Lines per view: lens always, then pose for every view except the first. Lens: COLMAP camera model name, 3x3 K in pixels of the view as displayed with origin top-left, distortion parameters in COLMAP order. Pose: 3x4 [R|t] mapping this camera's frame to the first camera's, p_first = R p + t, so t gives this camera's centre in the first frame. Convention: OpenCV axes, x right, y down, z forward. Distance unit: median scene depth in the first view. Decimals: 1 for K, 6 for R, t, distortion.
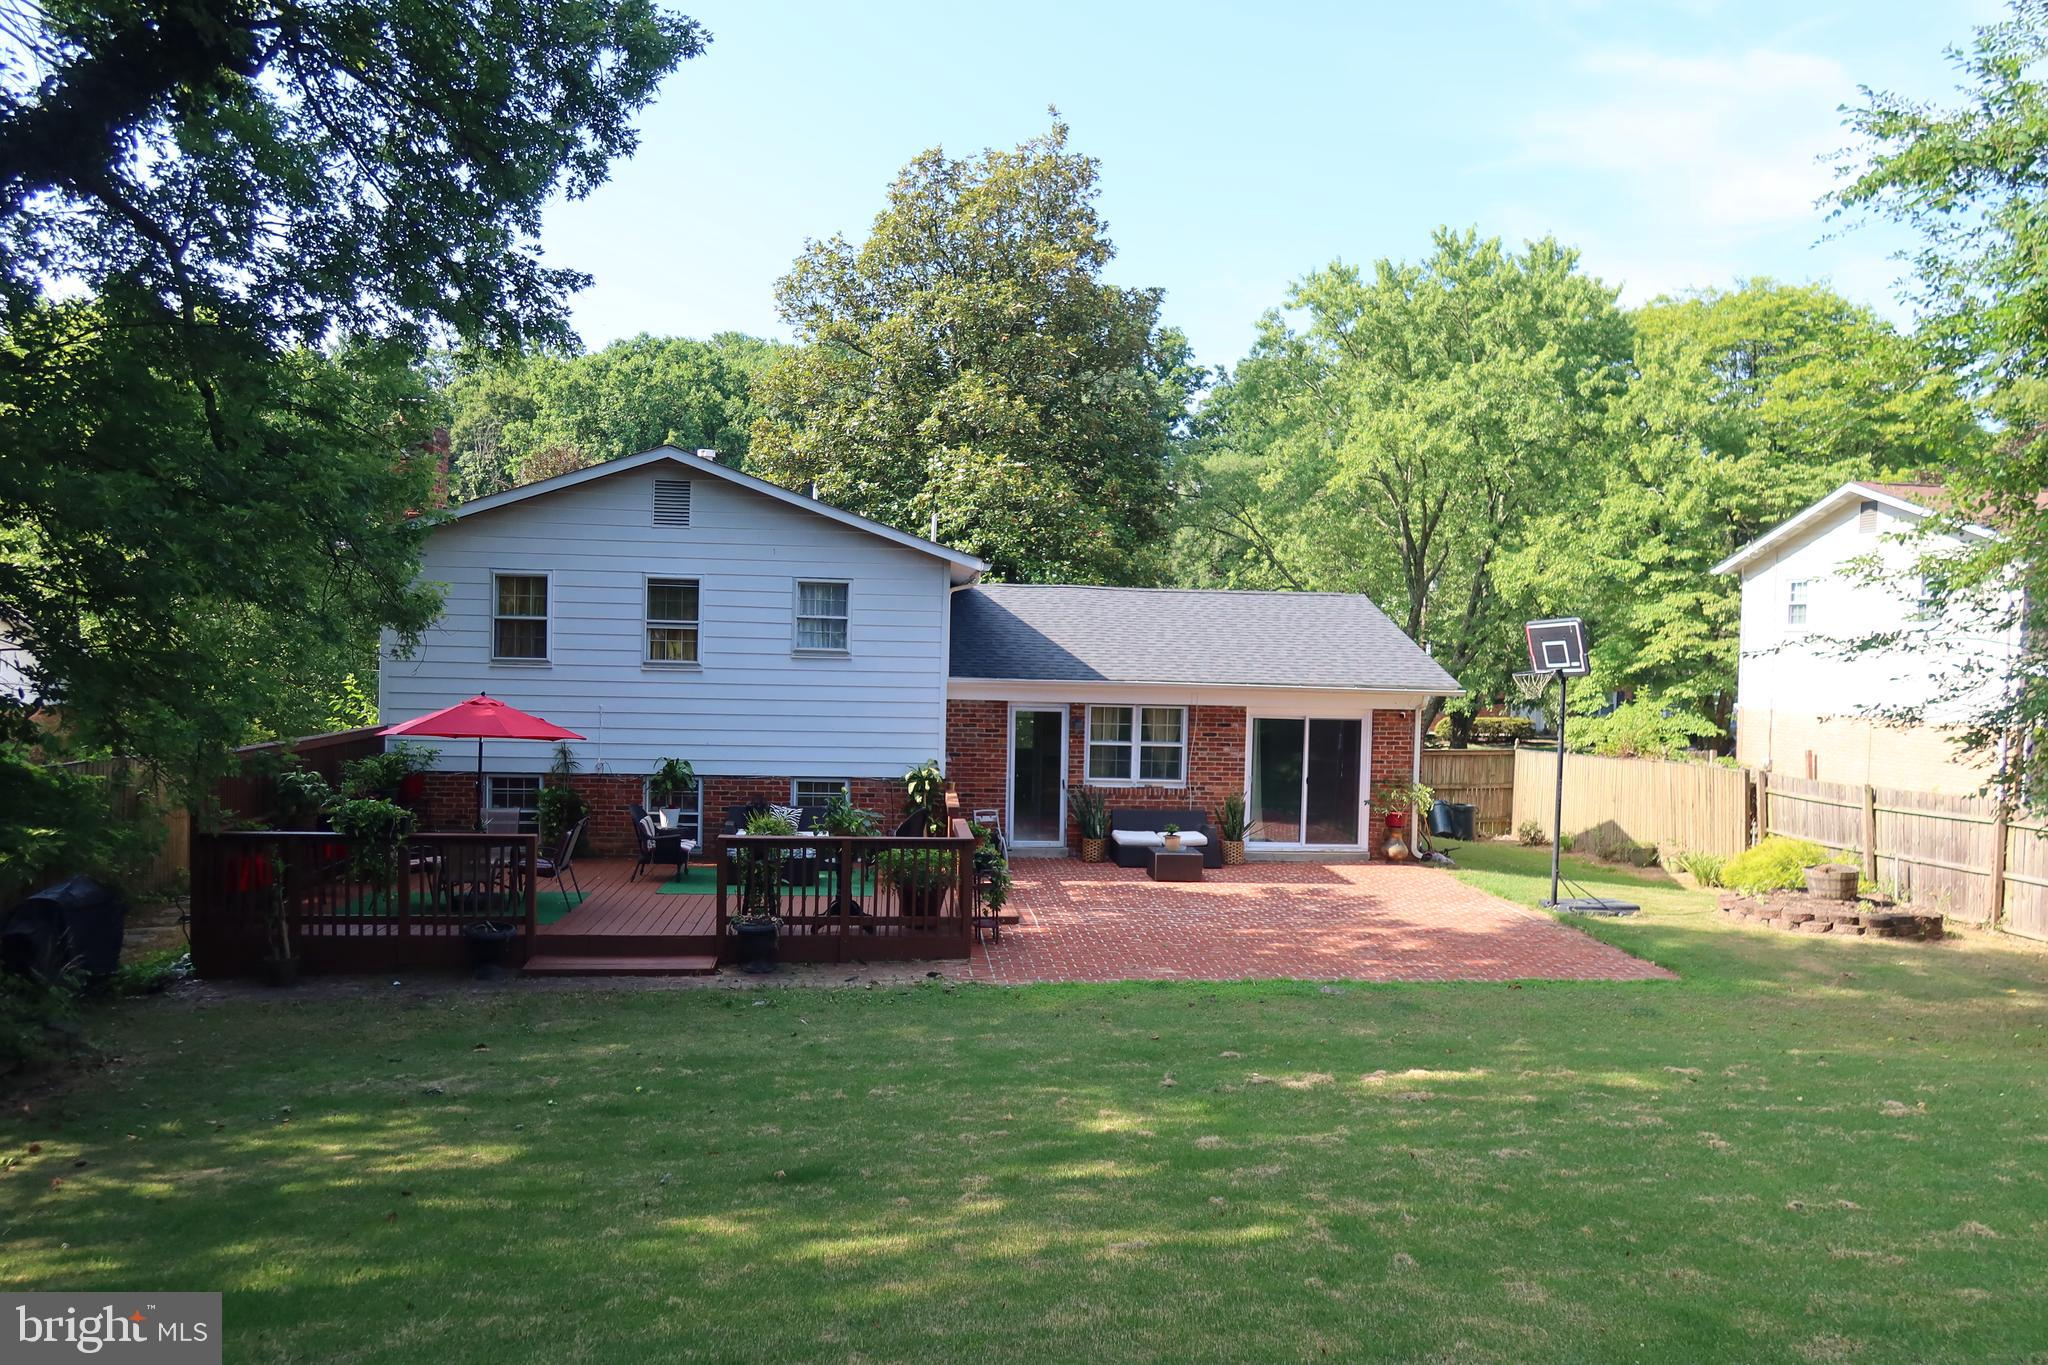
lens RADIAL K [[1409.7, 0, 1024.0], [0, 1409.7, 682.5], [0, 0, 1]] dist [-0.003650, 0.003090]
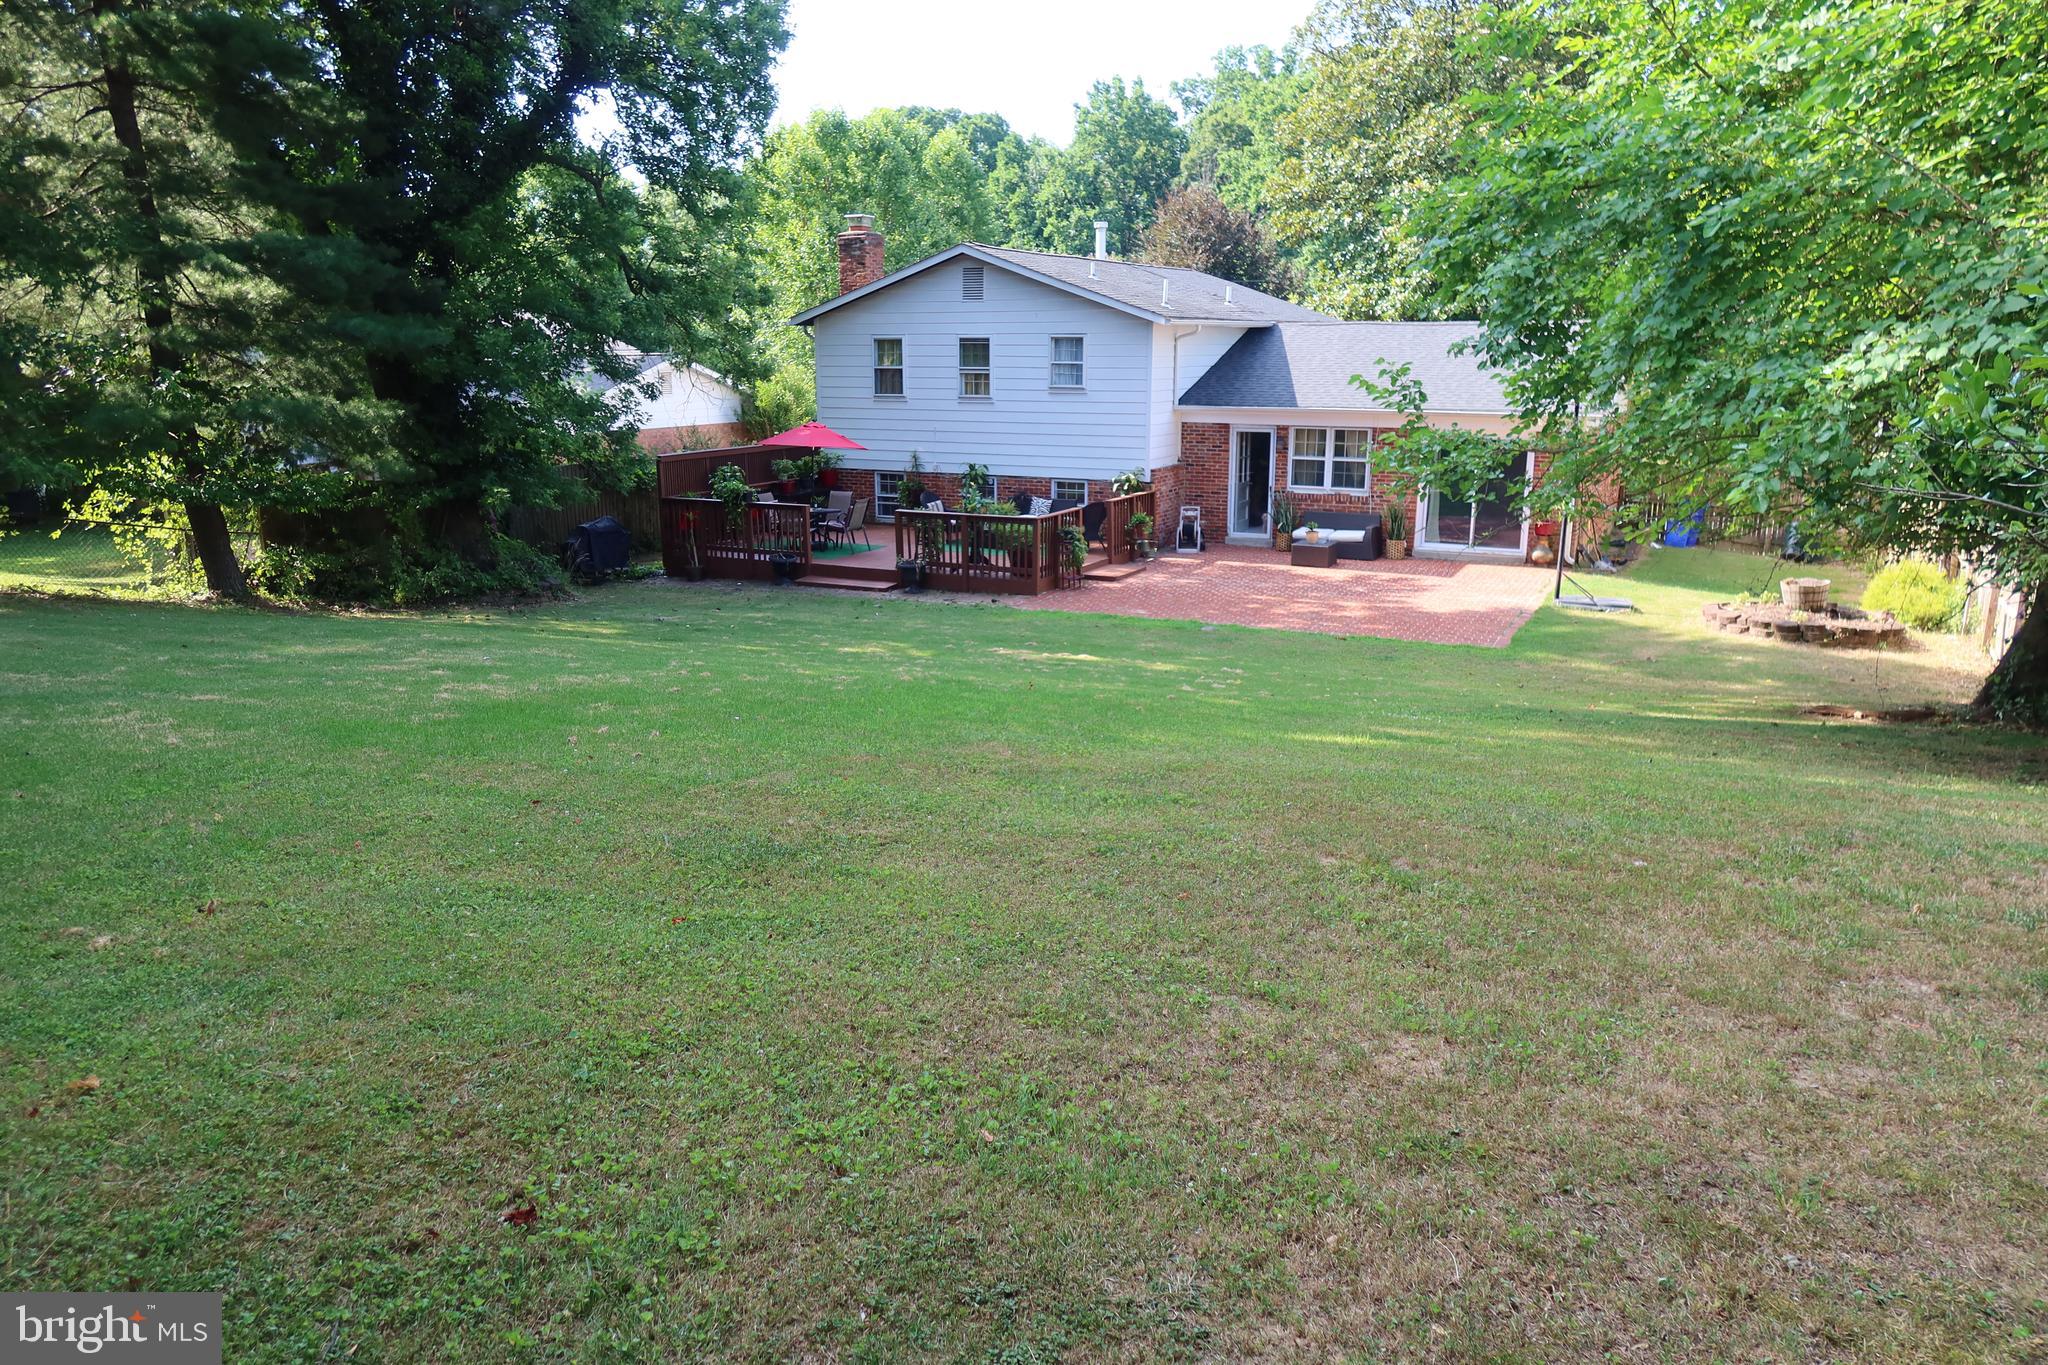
lens RADIAL K [[1409.7, 0, 1024.0], [0, 1409.7, 682.5], [0, 0, 1]] dist [-0.003650, 0.003090]
pose [[0.843856, 0.100138, -0.527142, 0.585992], [0.008270, 0.979887, 0.199383, -0.014620], [0.536506, -0.172611, 0.826055, -0.228193]]
